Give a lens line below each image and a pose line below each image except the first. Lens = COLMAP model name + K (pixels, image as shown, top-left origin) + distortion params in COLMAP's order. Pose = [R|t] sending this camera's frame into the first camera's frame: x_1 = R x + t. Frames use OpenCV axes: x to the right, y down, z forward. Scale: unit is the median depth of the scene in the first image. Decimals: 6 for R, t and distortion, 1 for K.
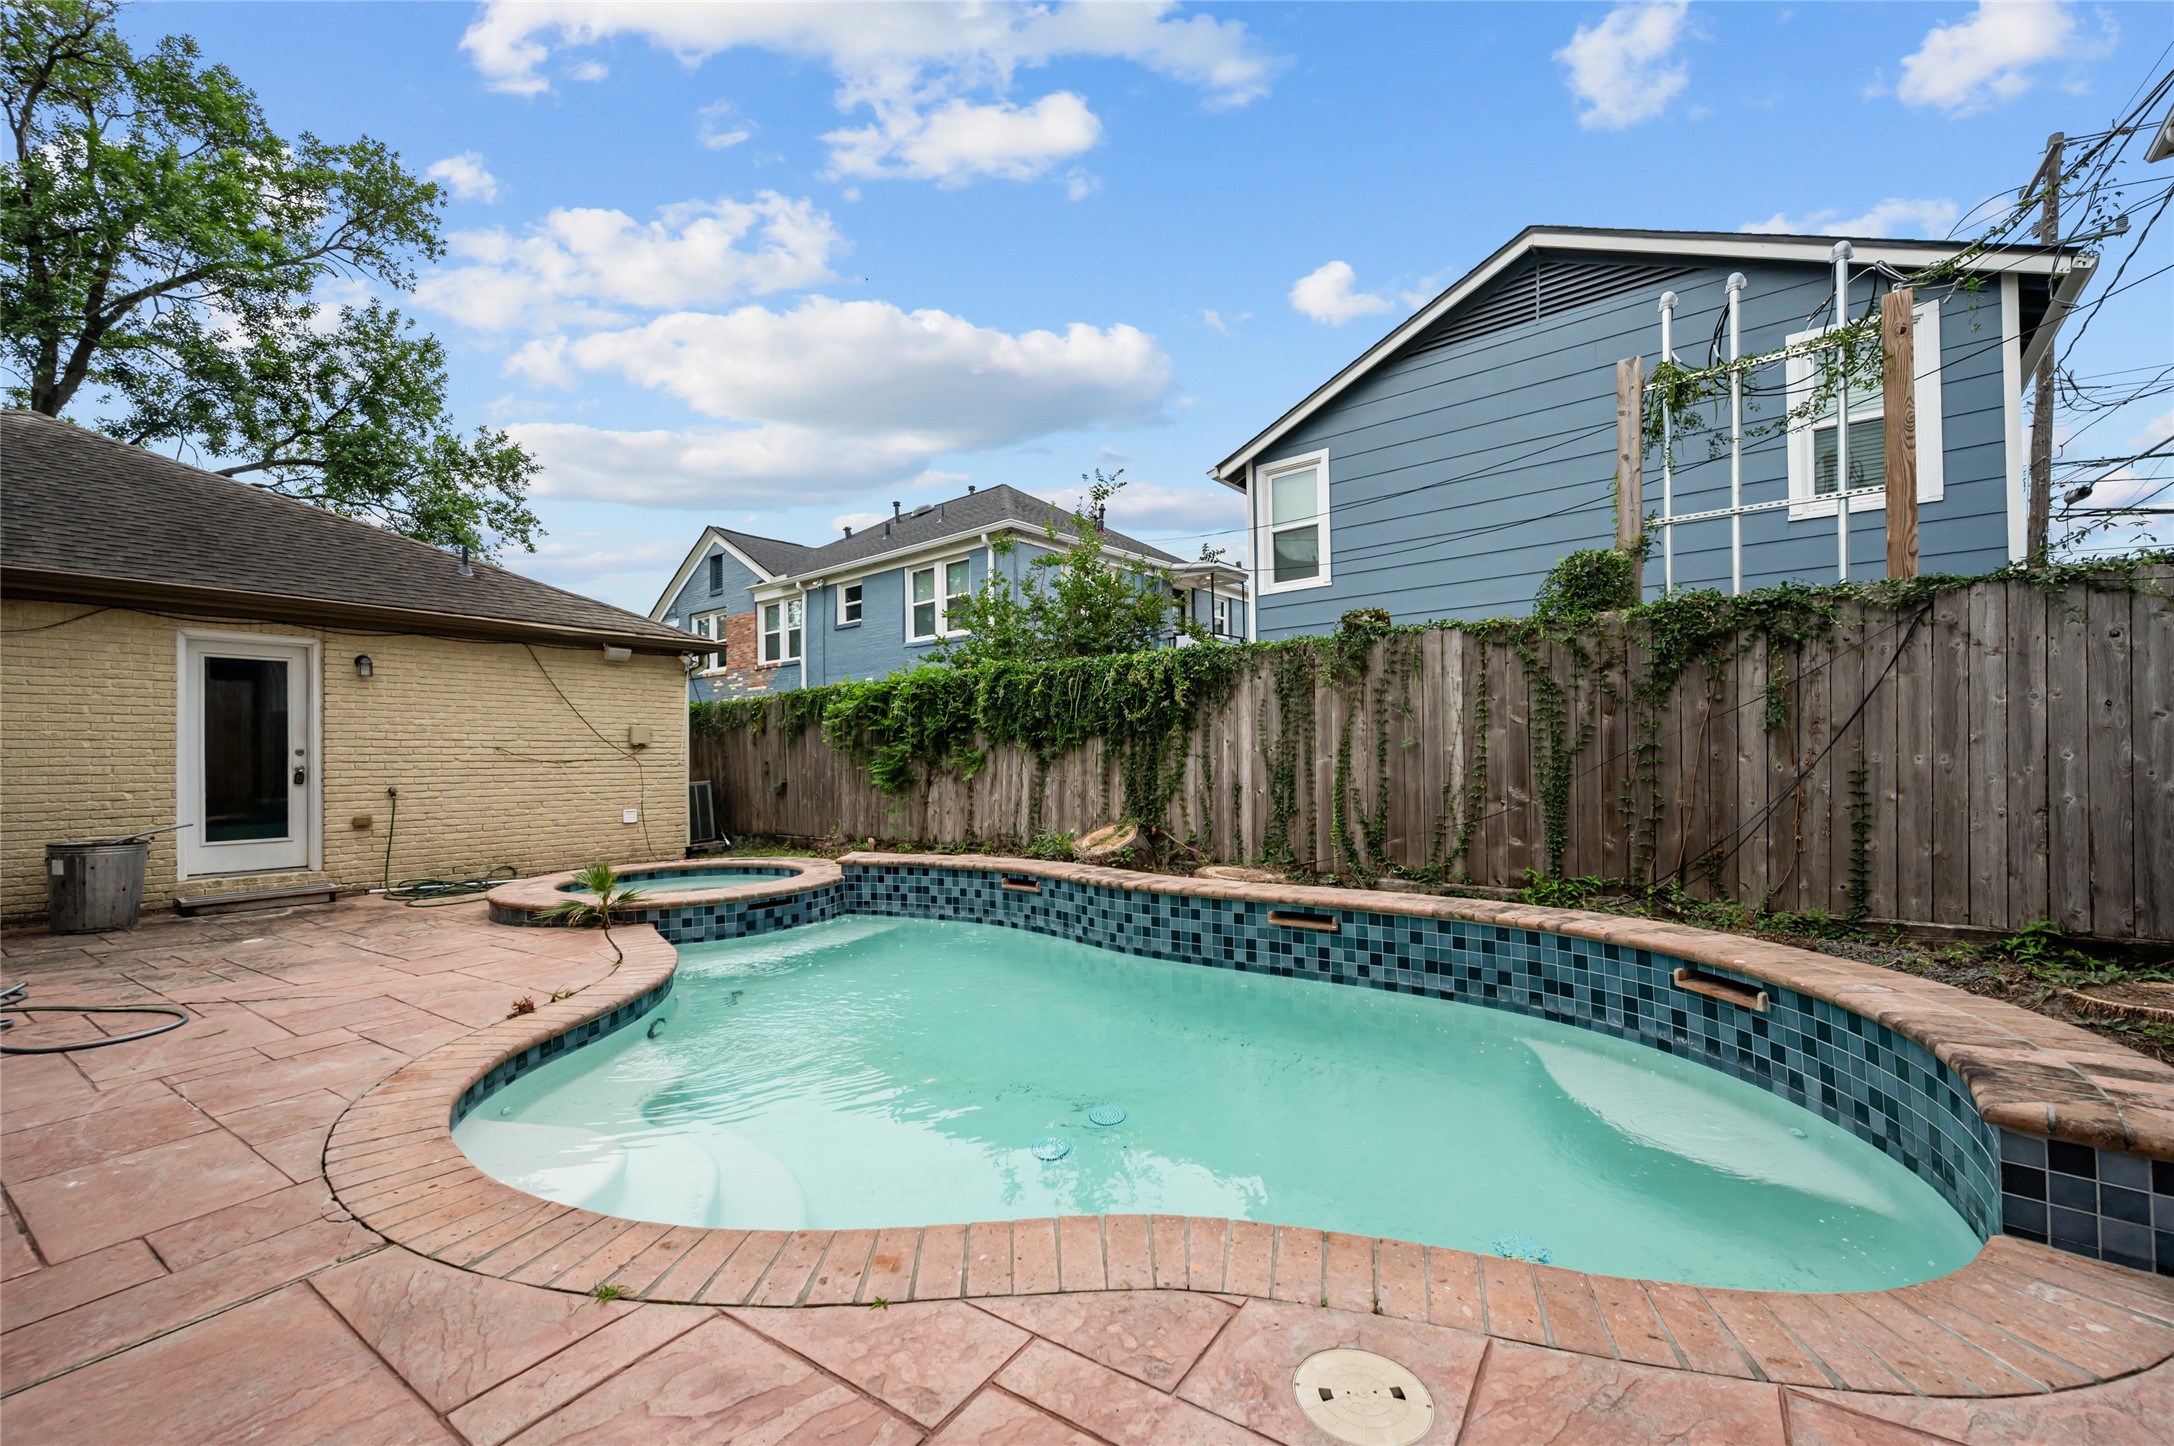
lens RADIAL K [[871.0, 0, 1084.6], [0, 871.0, 757.2], [0, 0, 1]] dist [-0.001024, -0.000085]
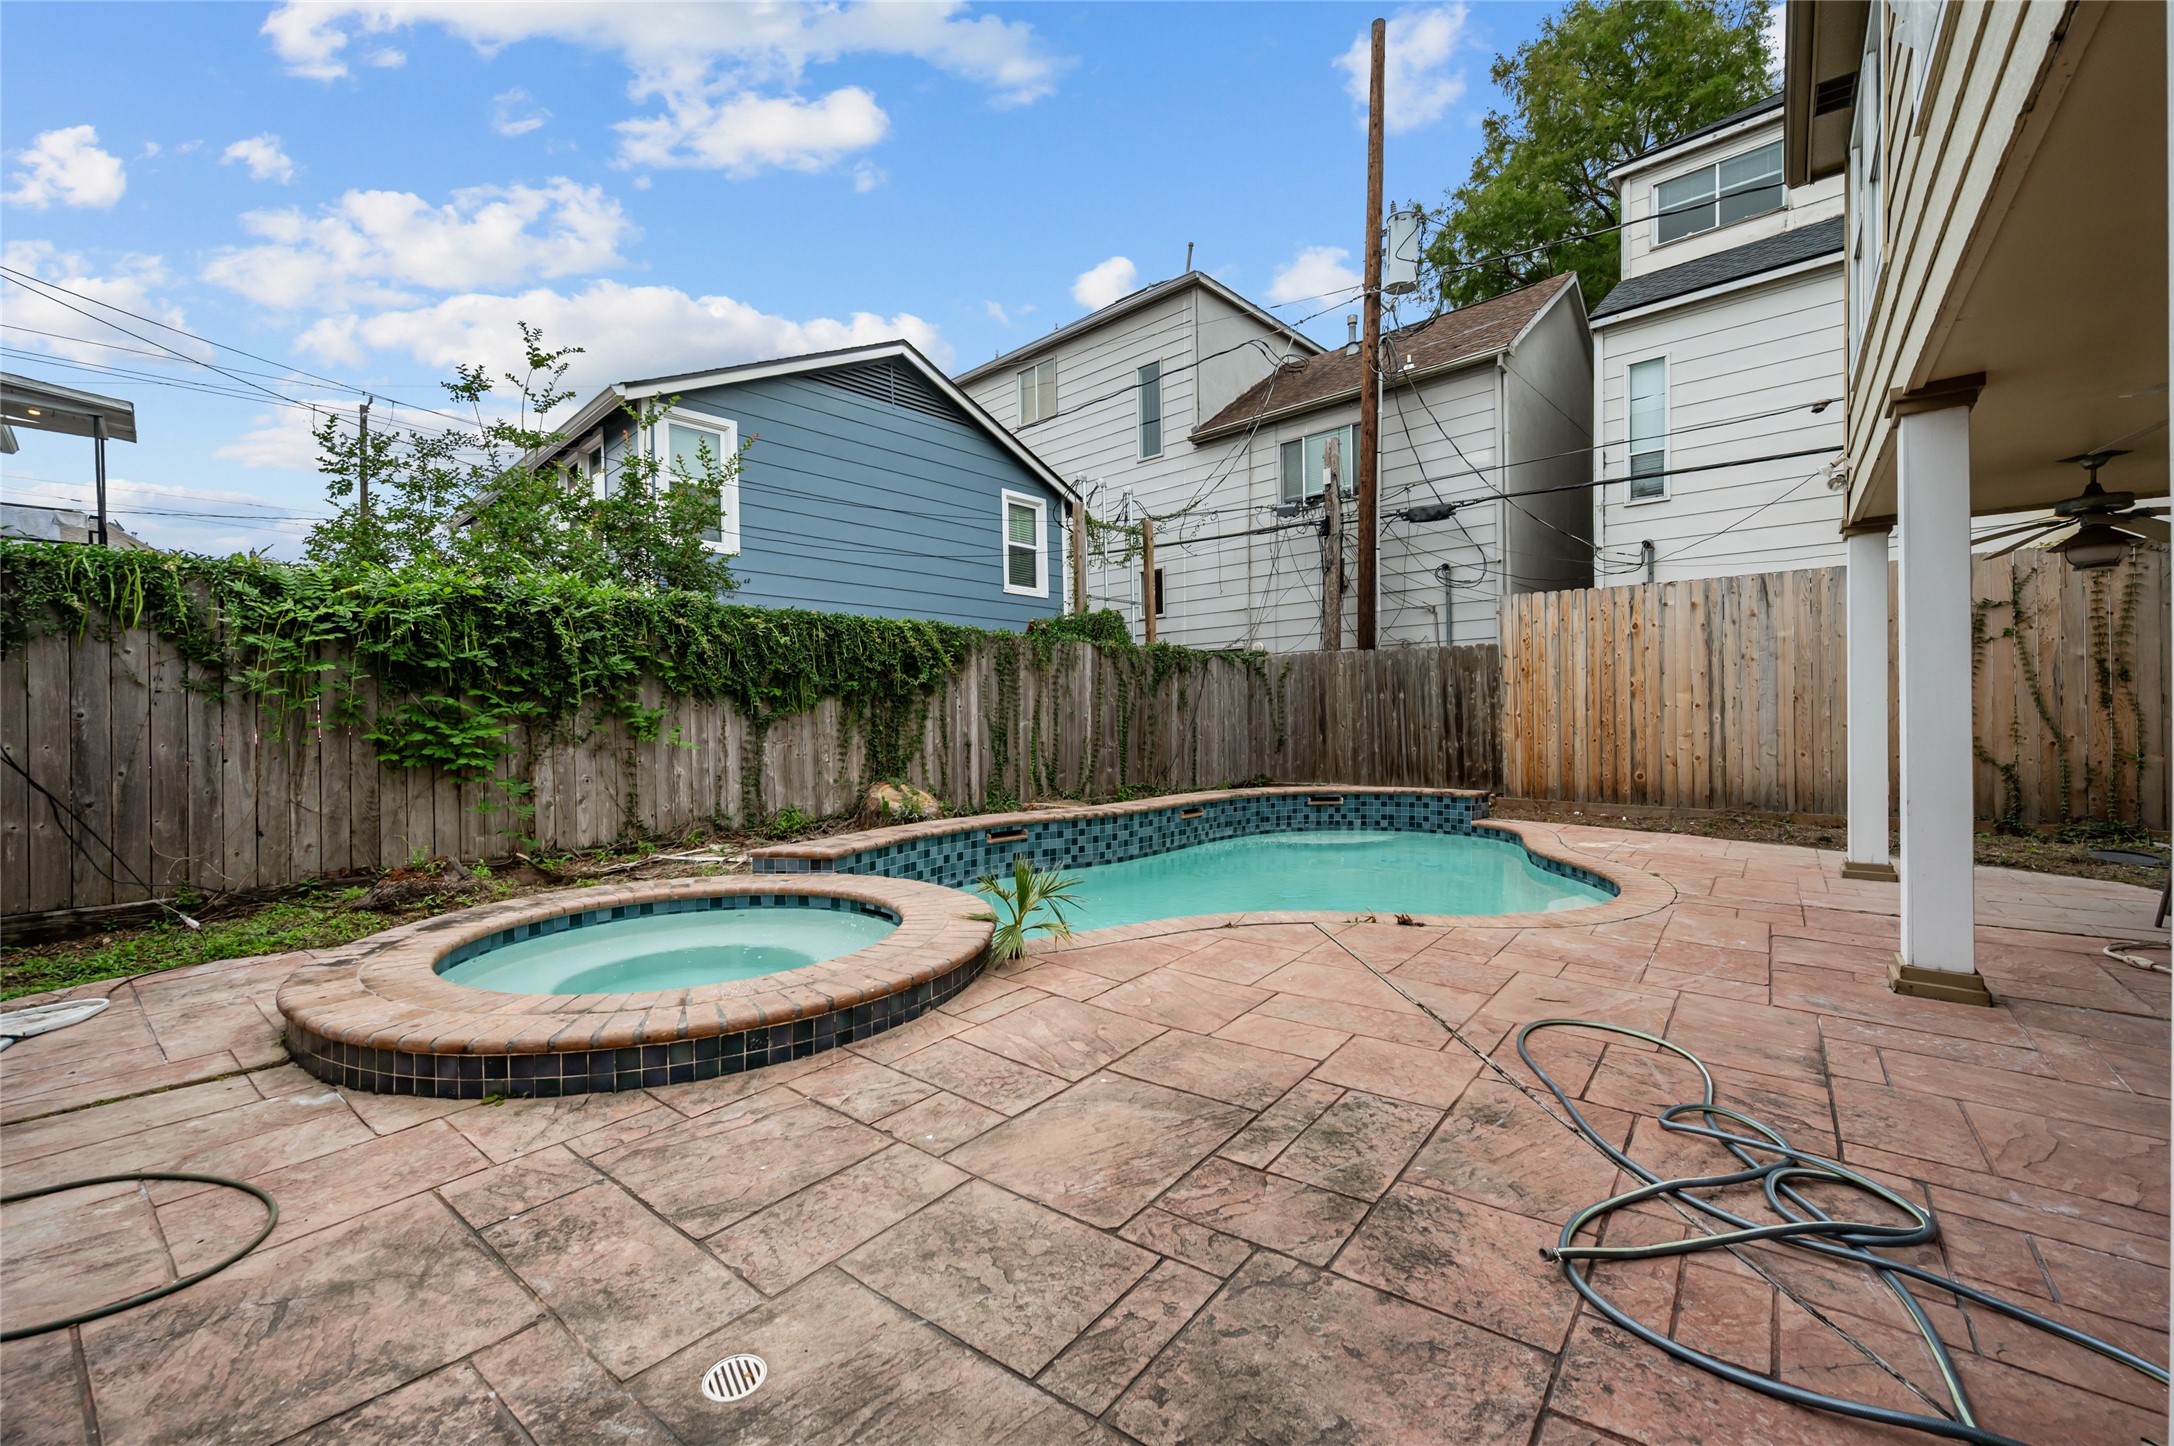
lens RADIAL K [[873.0, 0, 1087.0], [0, 873.0, 723.0], [0, 0, 1]] dist [0.000613, -0.000167]
pose [[0.073167, 0.008659, 0.997282, -1.108436], [0.005605, 0.999943, -0.009093, 0.017501], [-0.997304, 0.006255, 0.073115, 0.801997]]
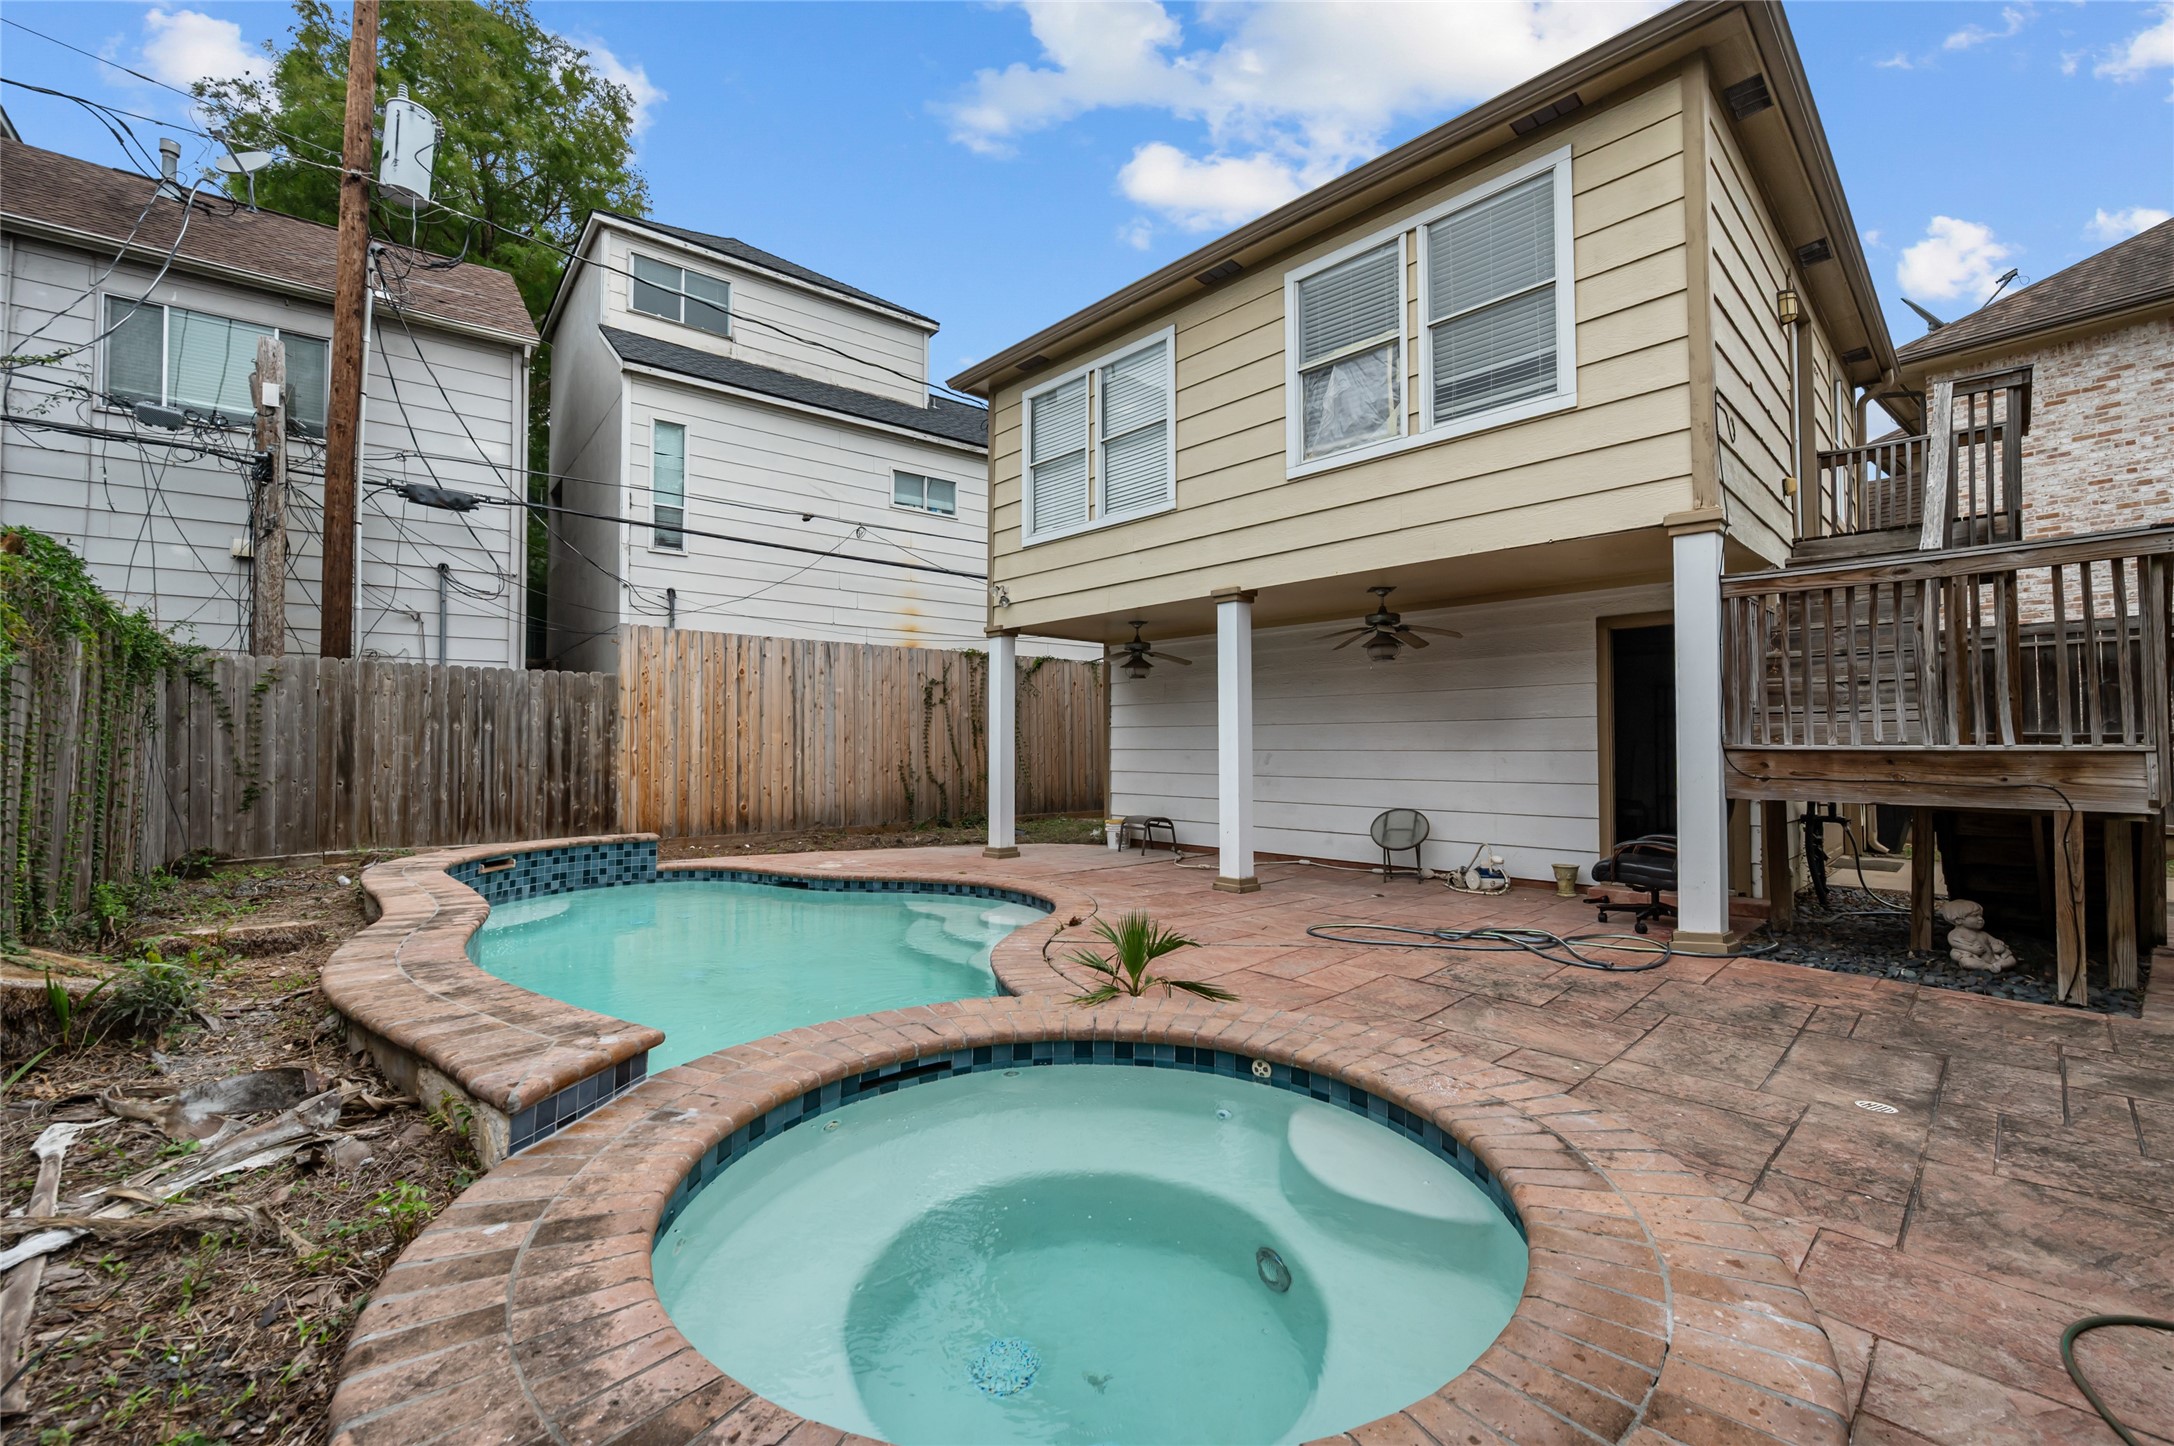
lens RADIAL K [[899.4, 0, 1087.0], [0, 899.4, 723.0], [0, 0, 1]] dist [0.000243, 0.000278]
pose [[-0.975773, 0.024558, 0.217403, -0.591235], [0.018030, 0.999326, -0.031961, 0.007761], [-0.218042, -0.027267, -0.975558, 1.450362]]
